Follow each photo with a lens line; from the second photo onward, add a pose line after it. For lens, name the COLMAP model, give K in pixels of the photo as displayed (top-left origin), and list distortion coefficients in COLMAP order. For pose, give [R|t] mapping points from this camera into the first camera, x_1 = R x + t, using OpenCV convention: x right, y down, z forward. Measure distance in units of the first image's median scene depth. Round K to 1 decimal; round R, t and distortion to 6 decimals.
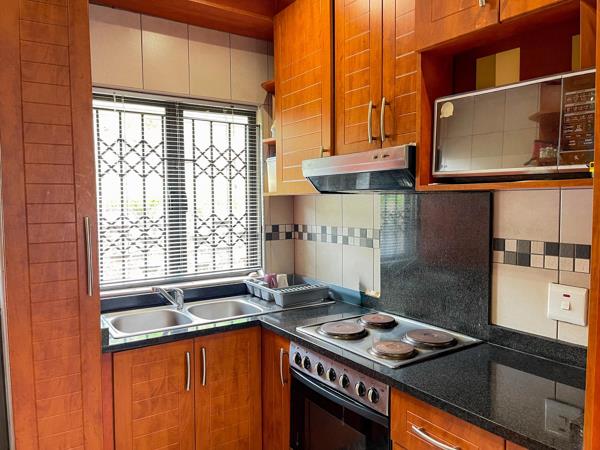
lens RADIAL K [[451.6, 0, 302.2], [0, 451.6, 226.7], [0, 0, 1]] dist [0.034088, -0.001426]
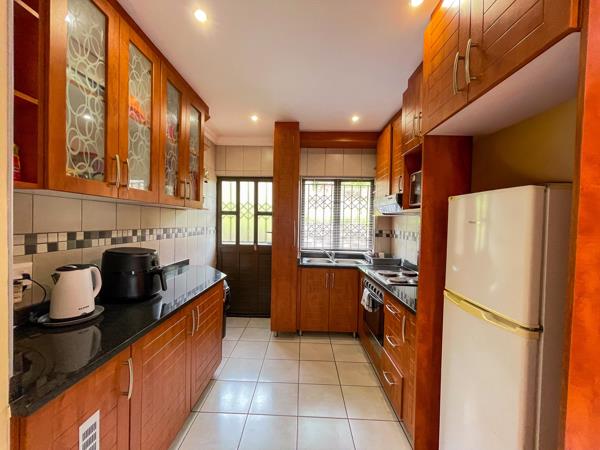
lens RADIAL K [[243.4, 0, 294.6], [0, 243.4, 226.4], [0, 0, 1]] dist [0.000932, 0.000303]
pose [[0.809901, 0.034146, -0.585572, 0.365404], [-0.061501, 0.997745, -0.026881, 0.043990], [0.583334, 0.057784, 0.810174, -0.249541]]
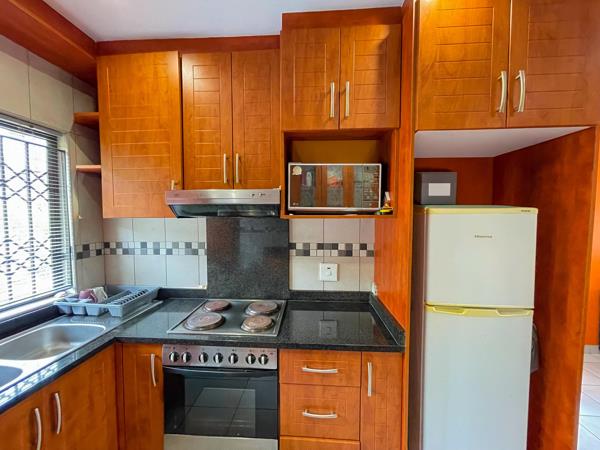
lens RADIAL K [[243.4, 0, 294.6], [0, 243.4, 226.4], [0, 0, 1]] dist [0.000932, 0.000303]
pose [[0.624004, -0.034887, 0.780642, -0.254252], [0.044105, 0.998983, 0.009389, -0.038382], [-0.780175, 0.028571, 0.624908, 0.288319]]
